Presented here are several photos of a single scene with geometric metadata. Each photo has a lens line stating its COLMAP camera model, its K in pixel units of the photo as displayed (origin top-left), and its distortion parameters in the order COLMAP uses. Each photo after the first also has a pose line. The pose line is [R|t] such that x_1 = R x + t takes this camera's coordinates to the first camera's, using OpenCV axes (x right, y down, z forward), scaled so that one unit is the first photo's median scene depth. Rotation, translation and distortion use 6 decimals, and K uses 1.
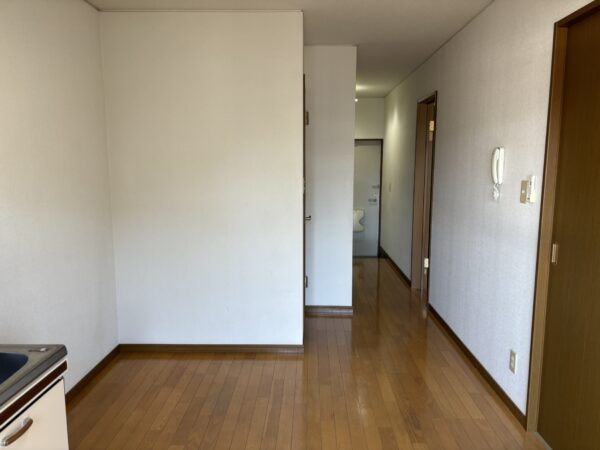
lens RADIAL K [[454.4, 0, 301.3], [0, 454.4, 226.2], [0, 0, 1]] dist [0.066555, -0.084133]
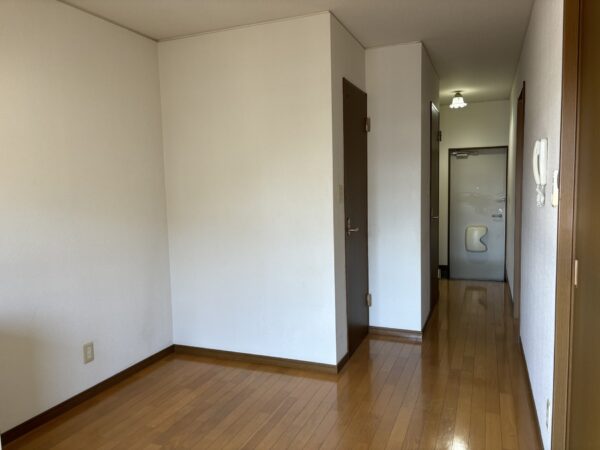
lens RADIAL K [[454.4, 0, 301.3], [0, 454.4, 226.2], [0, 0, 1]] dist [0.066555, -0.084133]
pose [[0.932221, 0.008583, -0.361788, 0.282541], [-0.024972, 0.998861, -0.040649, 0.017810], [0.361028, 0.046929, 0.931374, 0.099494]]
